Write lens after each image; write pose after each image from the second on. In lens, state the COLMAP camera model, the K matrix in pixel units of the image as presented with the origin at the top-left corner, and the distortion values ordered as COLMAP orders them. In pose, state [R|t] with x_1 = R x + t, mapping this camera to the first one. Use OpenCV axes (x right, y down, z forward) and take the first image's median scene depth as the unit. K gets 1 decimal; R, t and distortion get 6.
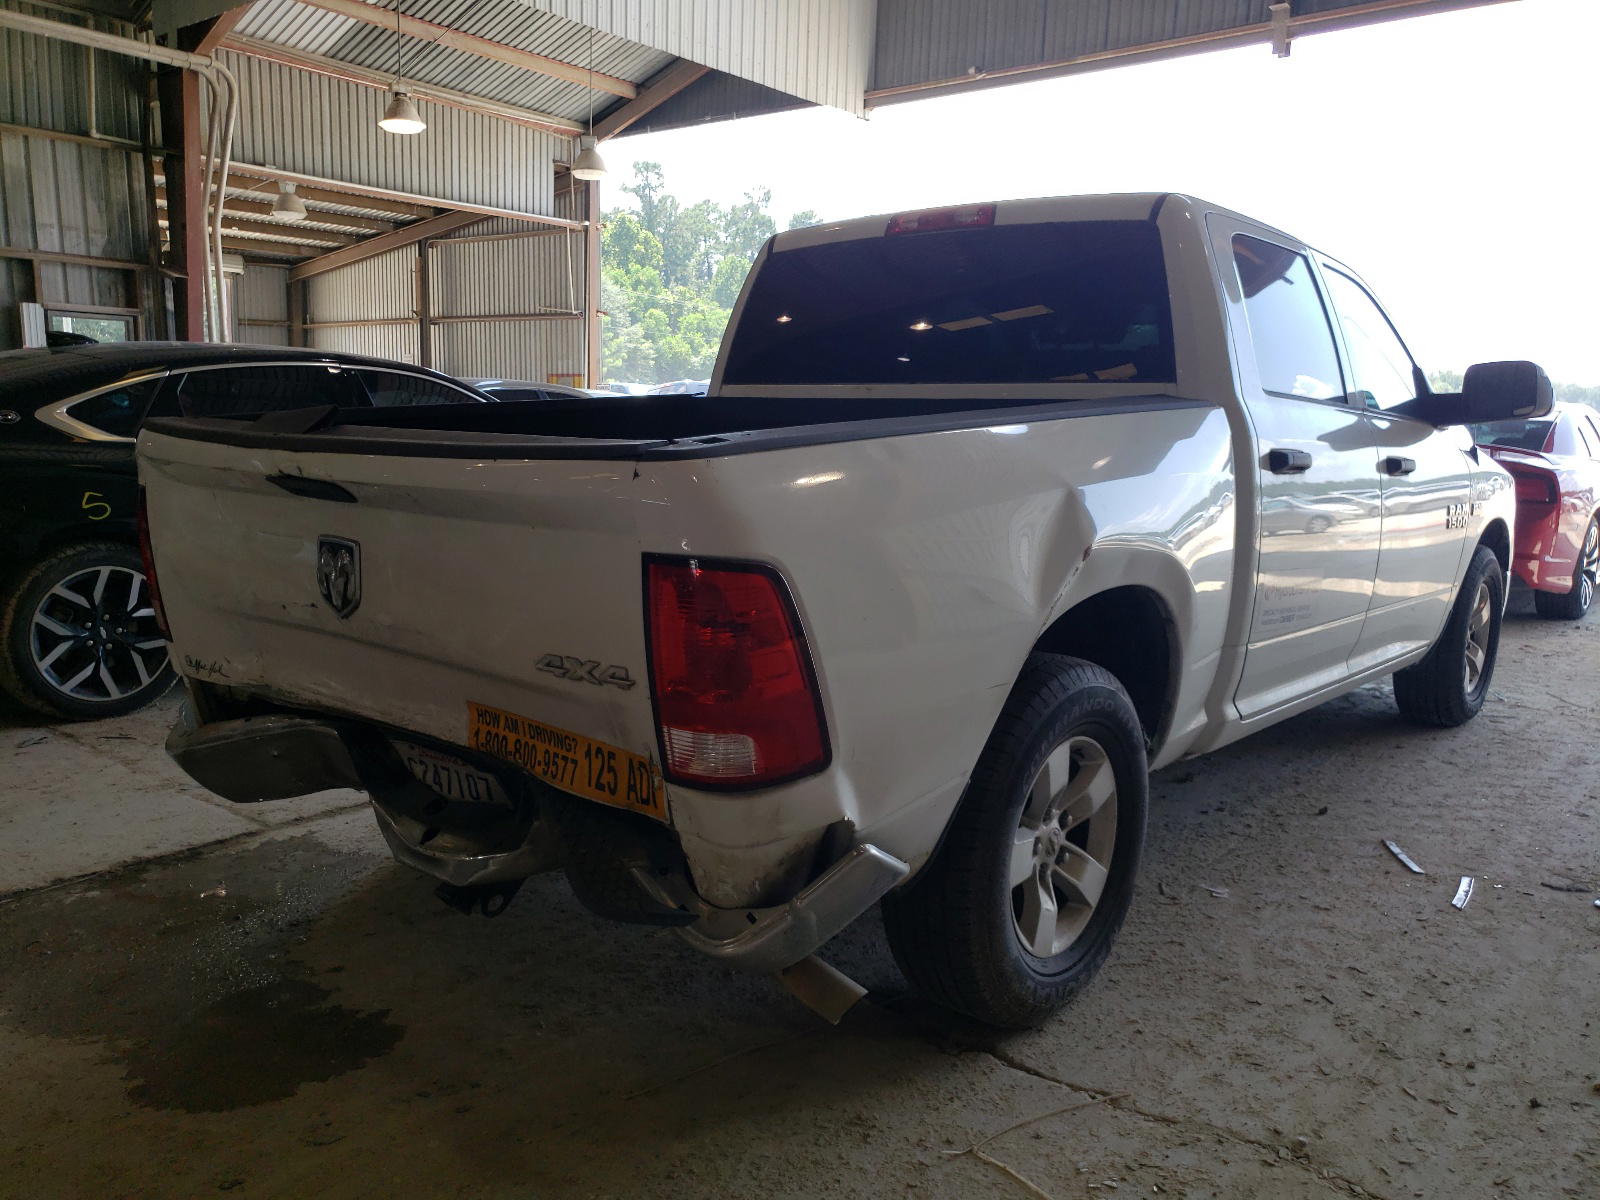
lens RADIAL K [[1272.5, 0, 799.5], [0, 1272.5, 606.4], [0, 0, 1]] dist [0.030253, 0.000232]
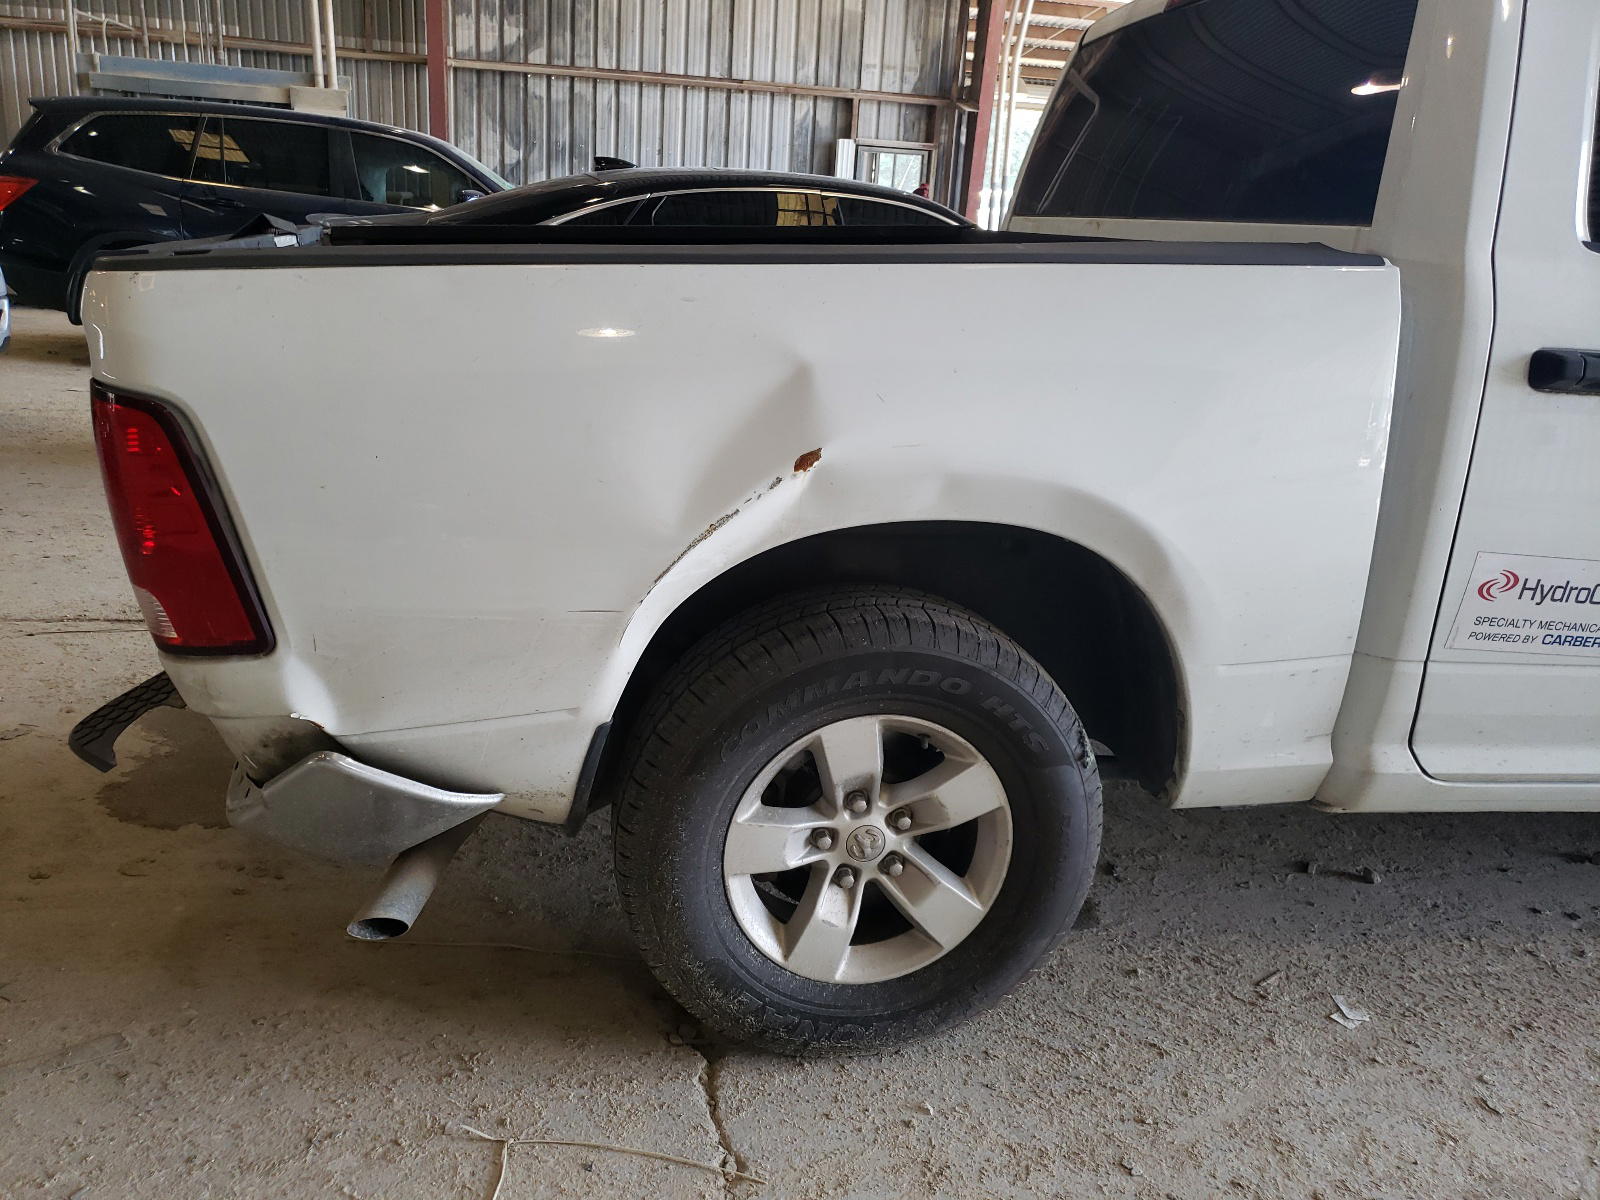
lens RADIAL K [[1272.5, 0, 799.5], [0, 1272.5, 606.4], [0, 0, 1]] dist [0.030253, 0.000232]
pose [[0.772296, 0.212707, -0.598594, 0.125707], [-0.141833, 0.976227, 0.163906, -0.014549], [0.619227, -0.041684, 0.784105, 0.084227]]
